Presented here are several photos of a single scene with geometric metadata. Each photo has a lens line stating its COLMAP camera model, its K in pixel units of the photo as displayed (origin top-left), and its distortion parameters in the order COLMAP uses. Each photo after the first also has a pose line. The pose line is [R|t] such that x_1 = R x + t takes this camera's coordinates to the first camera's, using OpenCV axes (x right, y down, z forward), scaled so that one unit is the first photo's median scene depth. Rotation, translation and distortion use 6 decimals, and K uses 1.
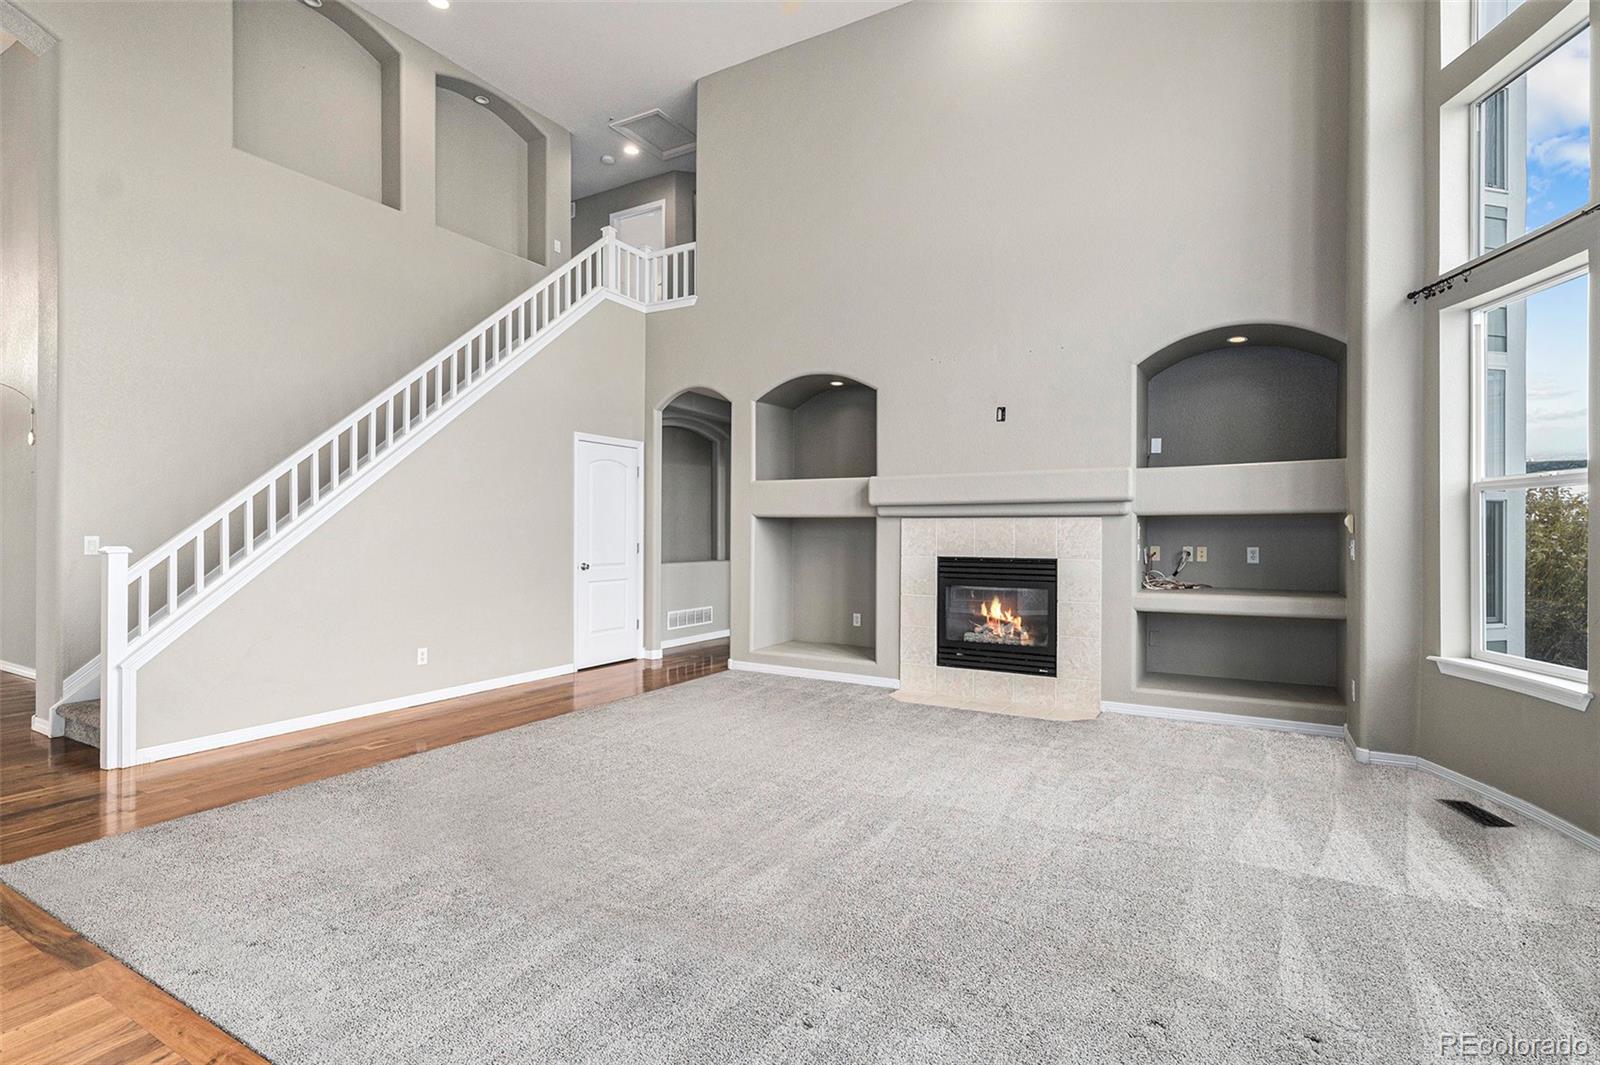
lens RADIAL K [[759.2, 0, 799.1], [0, 759.2, 535.7], [0, 0, 1]] dist [0.006806, -0.001132]
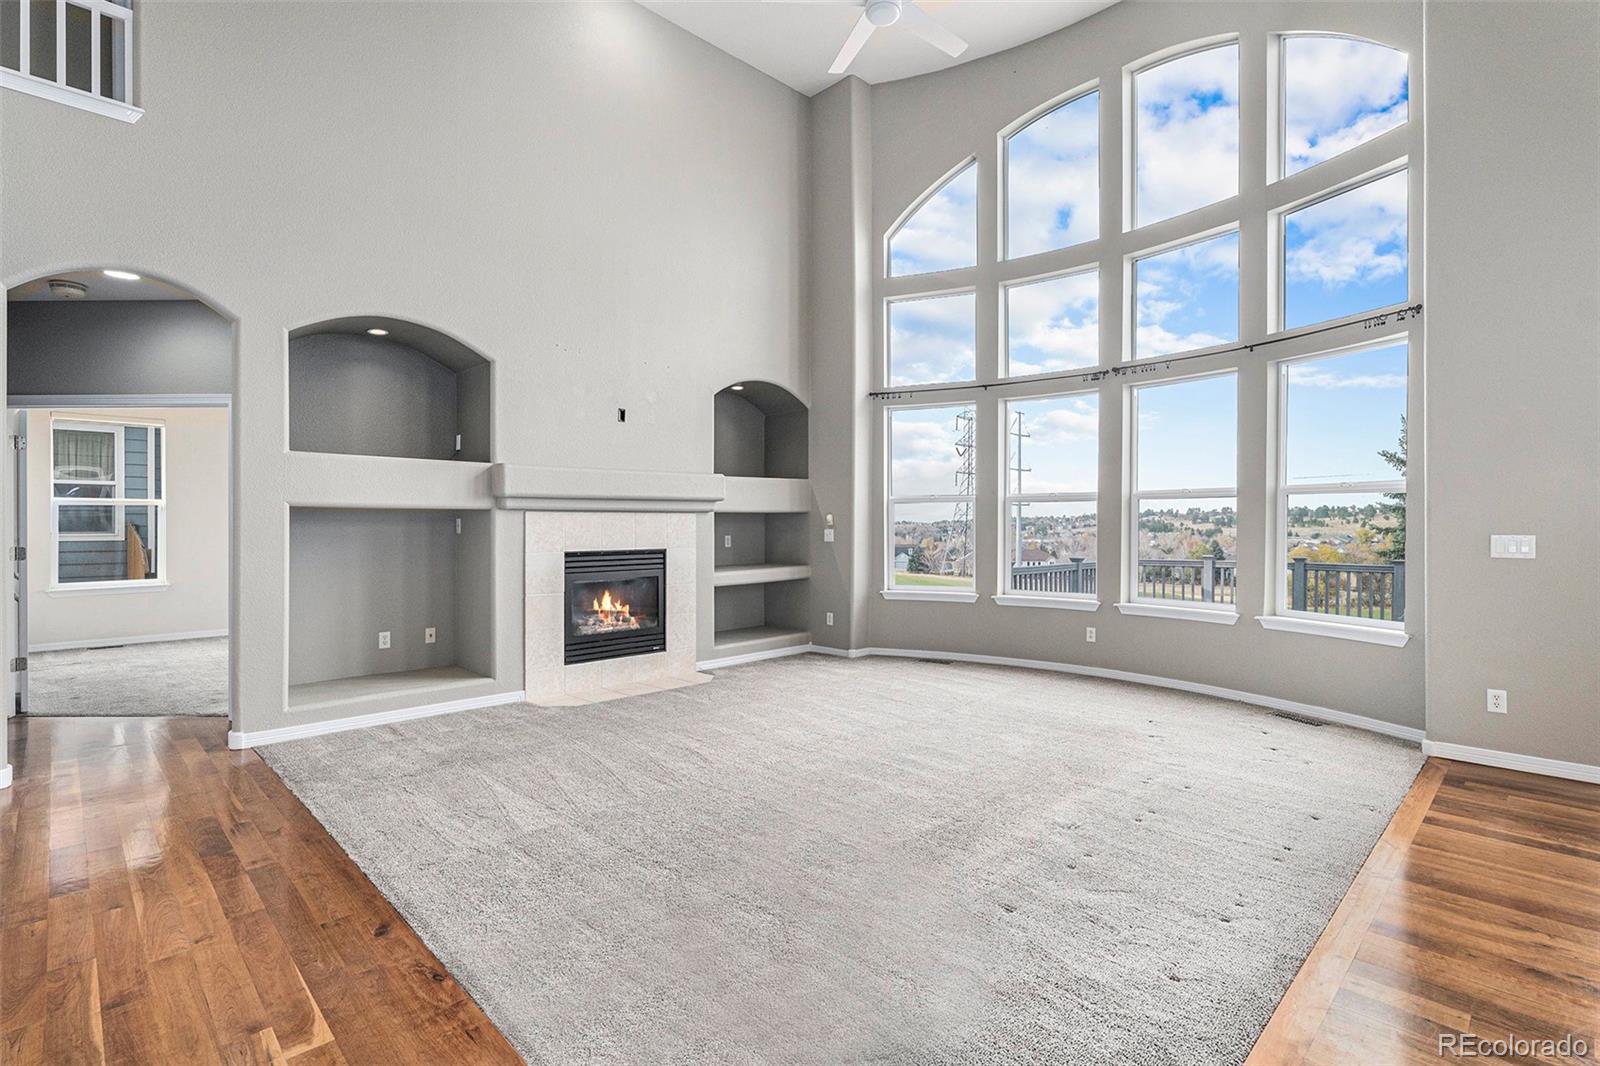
lens RADIAL K [[759.2, 0, 806.7], [0, 759.2, 523.7], [0, 0, 1]] dist [0.006806, -0.001132]
pose [[0.265399, -0.004988, 0.964126, -0.674496], [0.007151, 0.999969, 0.003205, -0.009375], [-0.964112, 0.006044, 0.265427, 0.457005]]
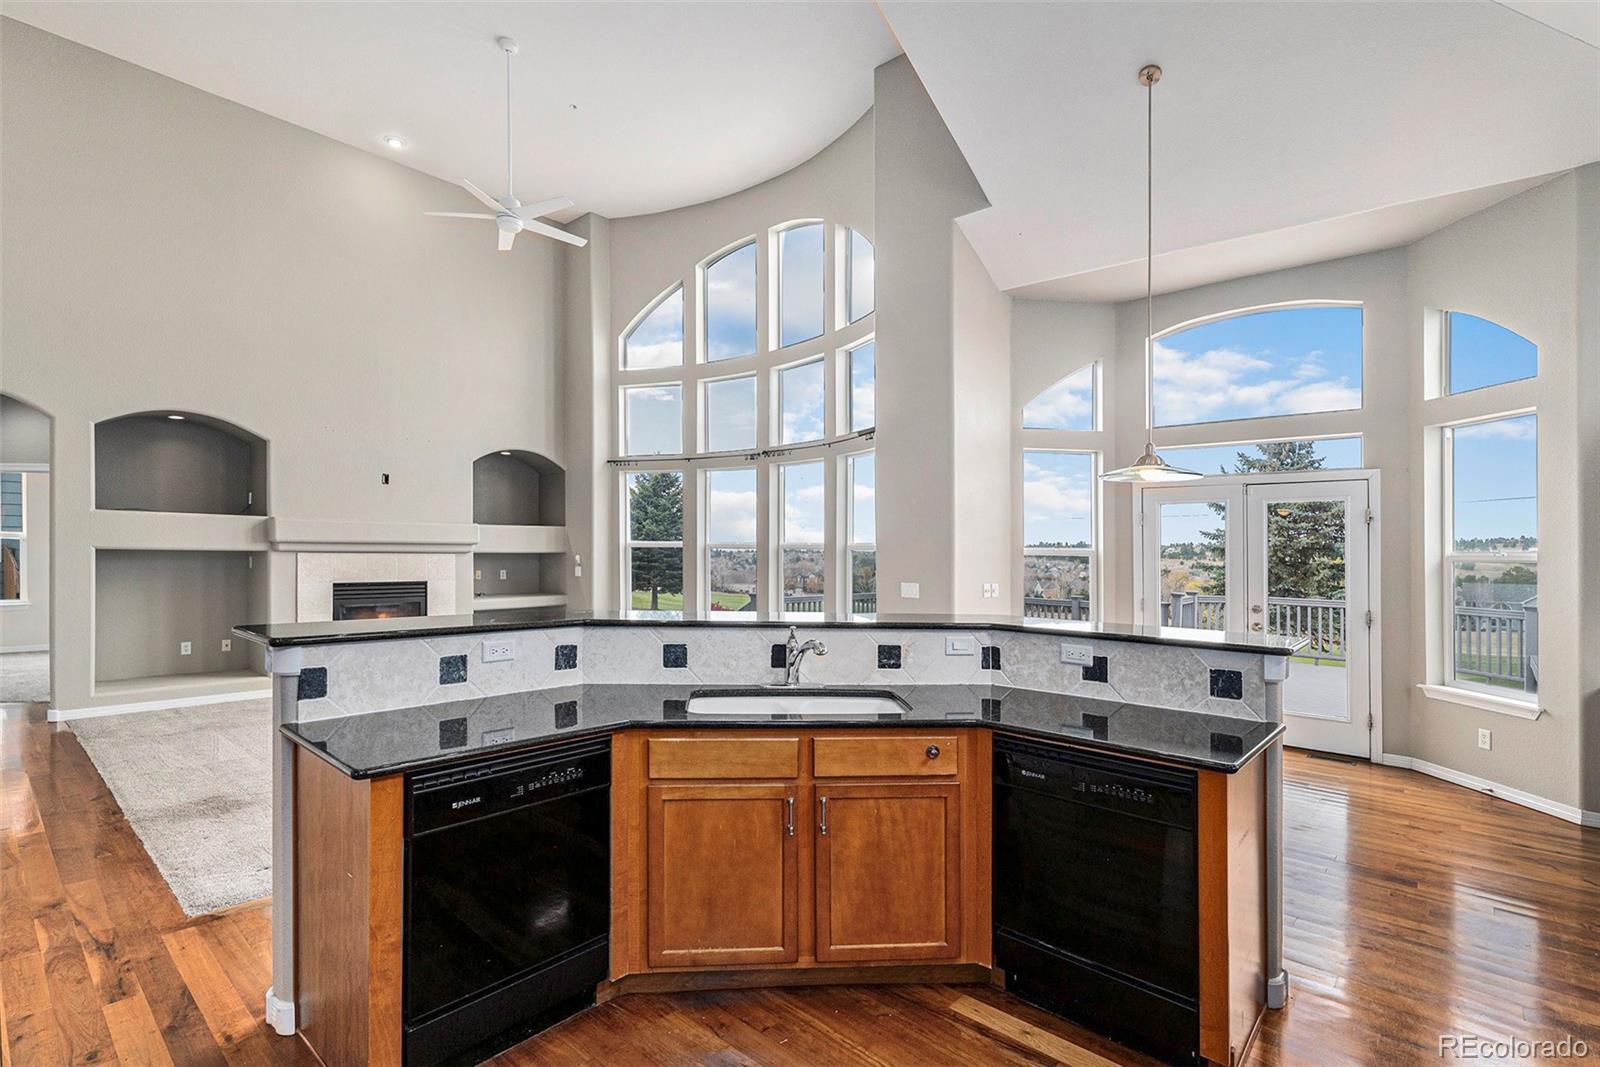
lens RADIAL K [[759.2, 0, 797.1], [0, 759.2, 563.9], [0, 0, 1]] dist [0.006806, -0.001132]
pose [[0.208425, -0.017732, 0.977878, -0.917313], [-0.007827, 0.999773, 0.019798, -0.036841], [-0.978007, -0.011780, 0.208239, -0.027069]]
